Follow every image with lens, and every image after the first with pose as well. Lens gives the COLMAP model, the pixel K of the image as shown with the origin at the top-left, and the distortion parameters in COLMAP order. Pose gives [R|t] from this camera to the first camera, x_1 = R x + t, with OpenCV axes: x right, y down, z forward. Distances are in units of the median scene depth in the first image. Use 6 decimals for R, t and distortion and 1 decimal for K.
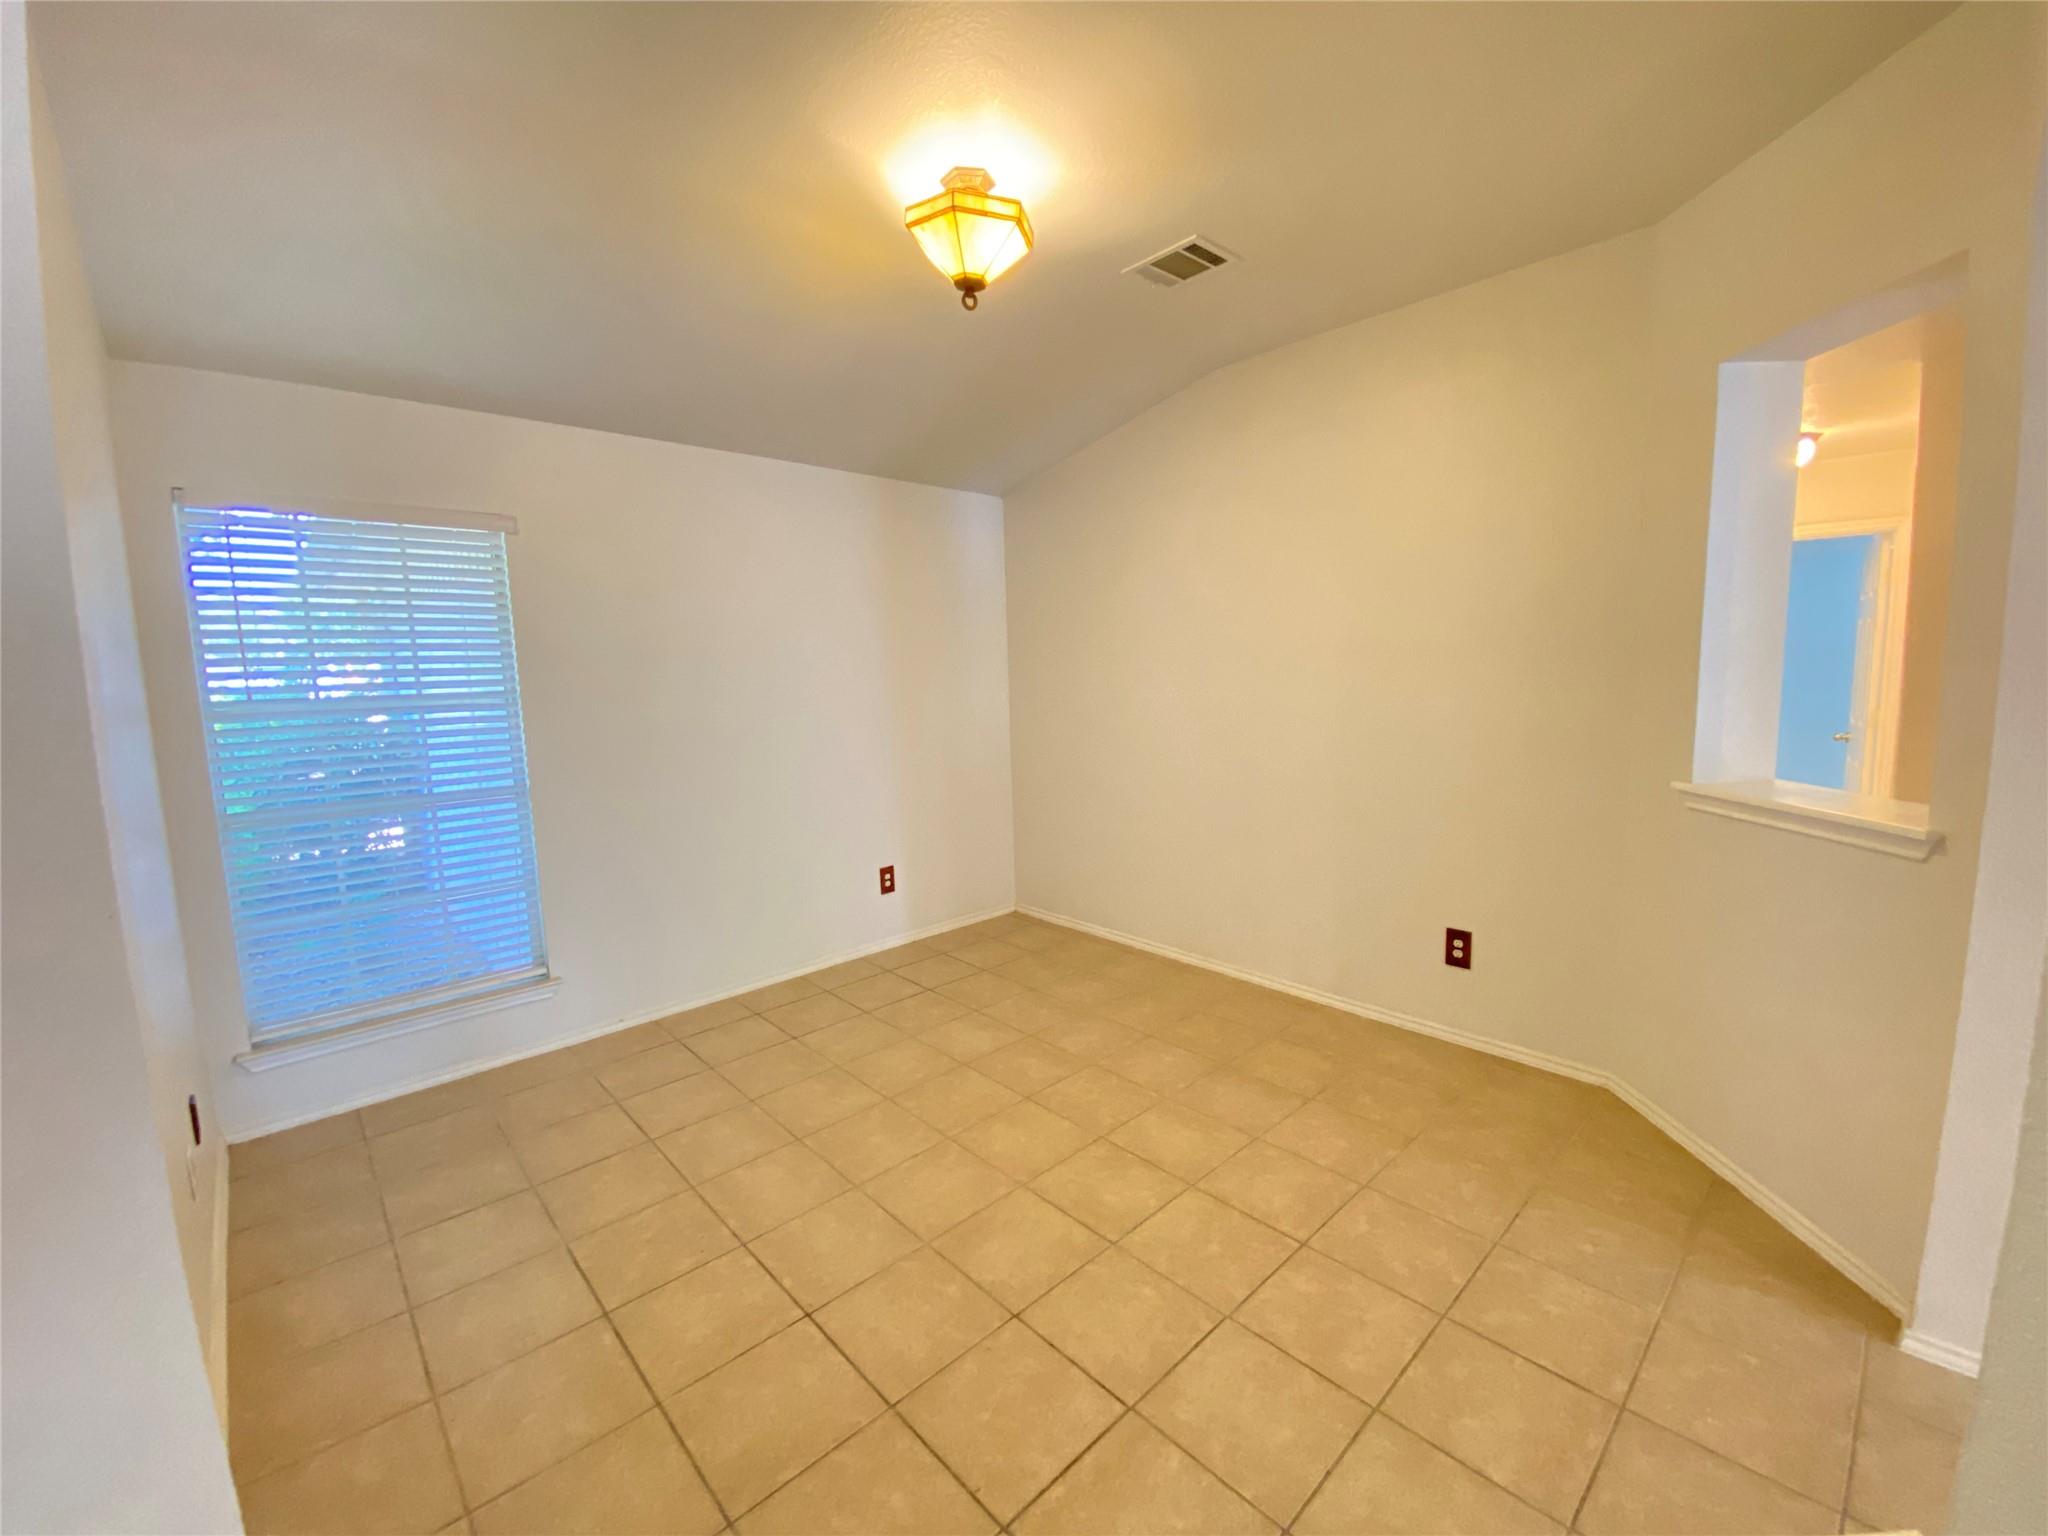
lens RADIAL K [[842.4, 0, 1010.0], [0, 842.4, 768.1], [0, 0, 1]] dist [0.020398, -0.017169]
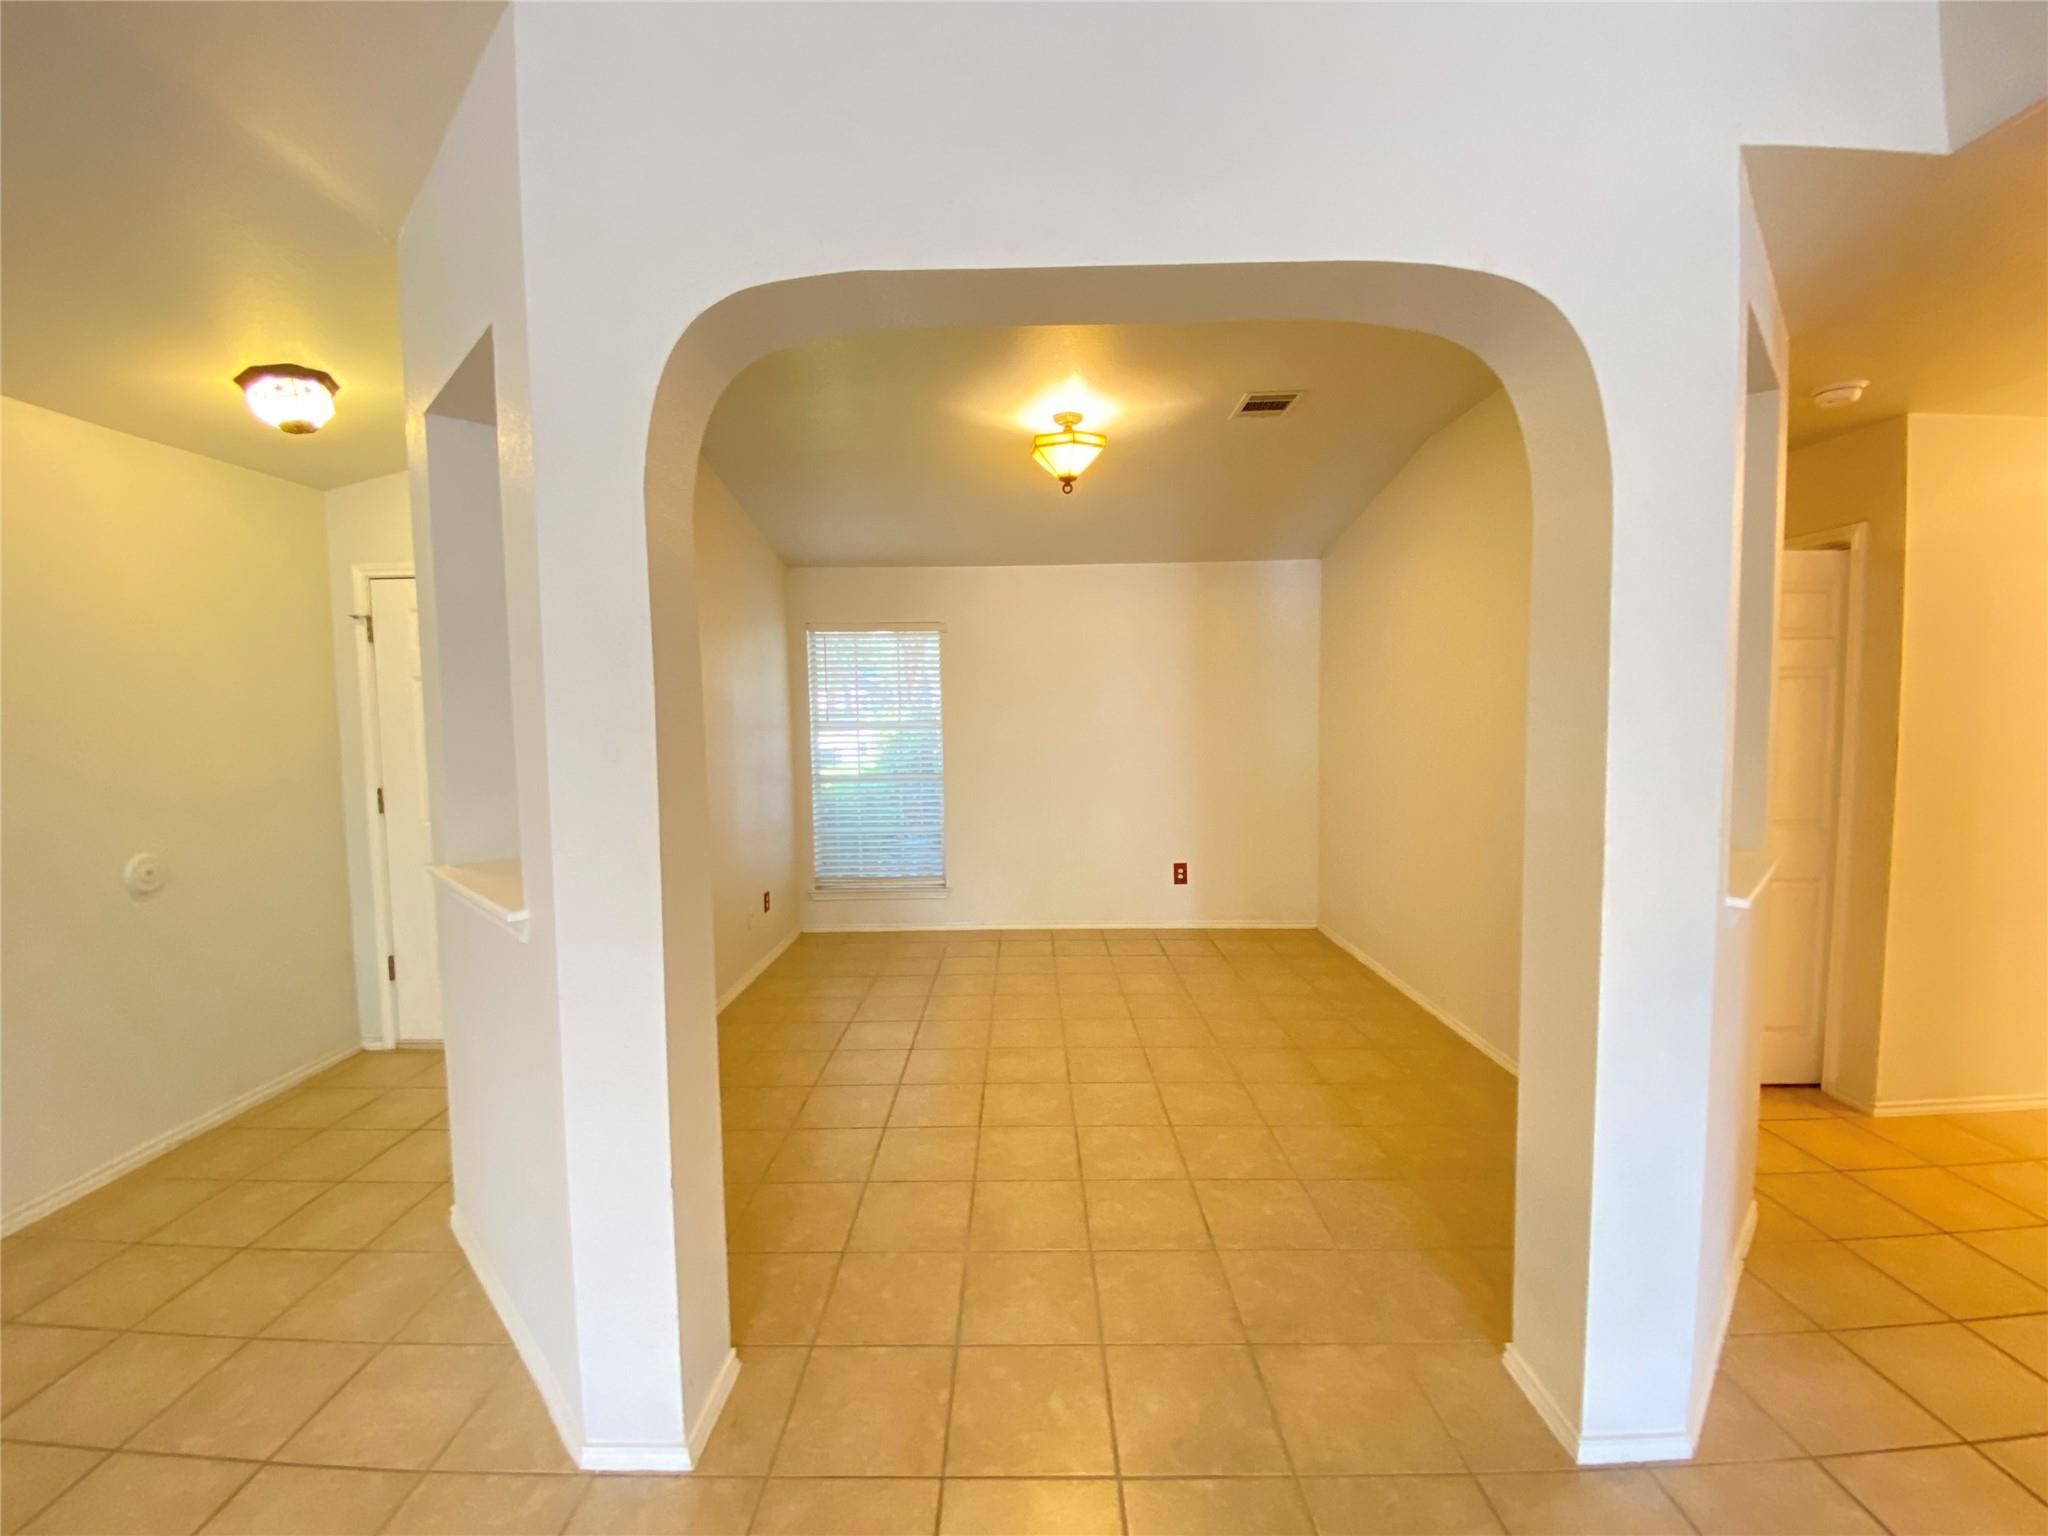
lens RADIAL K [[842.4, 0, 1010.0], [0, 842.4, 768.1], [0, 0, 1]] dist [0.020398, -0.017169]
pose [[0.713841, 0.065156, -0.697271, 0.767342], [-0.096239, 0.995343, -0.005517, 0.006231], [0.693664, 0.071043, 0.716787, -0.157035]]
